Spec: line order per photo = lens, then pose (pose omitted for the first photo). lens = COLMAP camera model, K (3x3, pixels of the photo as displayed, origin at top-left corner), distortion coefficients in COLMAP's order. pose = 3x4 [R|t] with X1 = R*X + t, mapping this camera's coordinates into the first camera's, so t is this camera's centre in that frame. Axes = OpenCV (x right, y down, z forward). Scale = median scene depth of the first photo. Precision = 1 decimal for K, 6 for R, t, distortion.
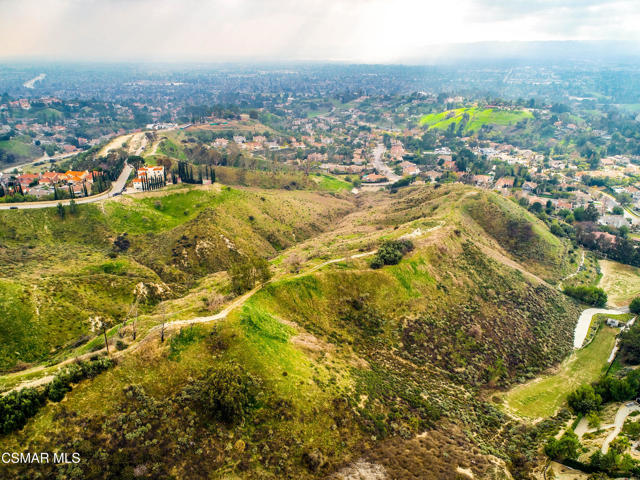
lens RADIAL K [[482.3, 0, 320.0], [0, 482.3, 240.0], [0, 0, 1]] dist [-0.003033, -0.001321]
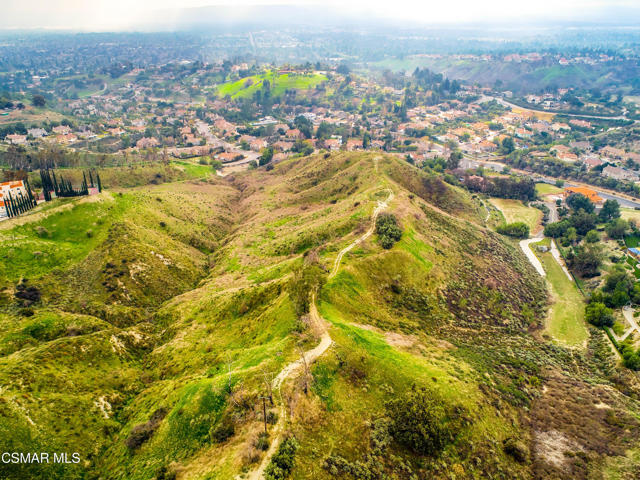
lens RADIAL K [[482.3, 0, 320.0], [0, 482.3, 240.0], [0, 0, 1]] dist [-0.003033, -0.001321]
pose [[0.870992, -0.215824, 0.441353, -0.234065], [0.188308, 0.976390, 0.105843, -0.046998], [-0.453776, -0.009078, 0.891070, 0.104939]]
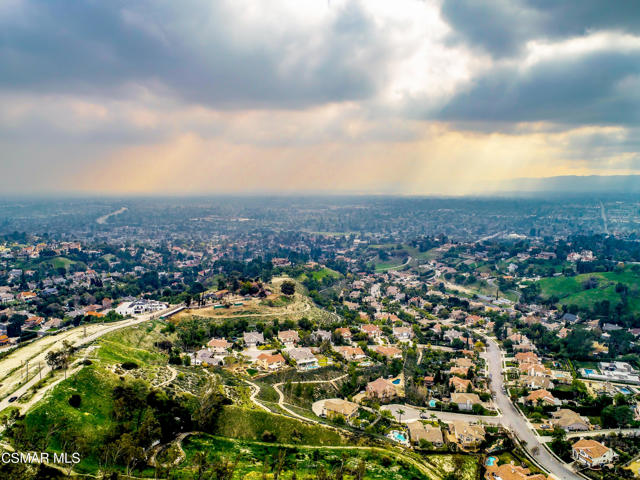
lens RADIAL K [[482.3, 0, 320.0], [0, 482.3, 240.0], [0, 0, 1]] dist [-0.003033, -0.001321]
pose [[0.989058, 0.014026, -0.146860, -0.001458], [-0.051509, 0.965655, -0.254670, -0.279301], [0.138244, 0.259448, 0.955811, 0.649777]]
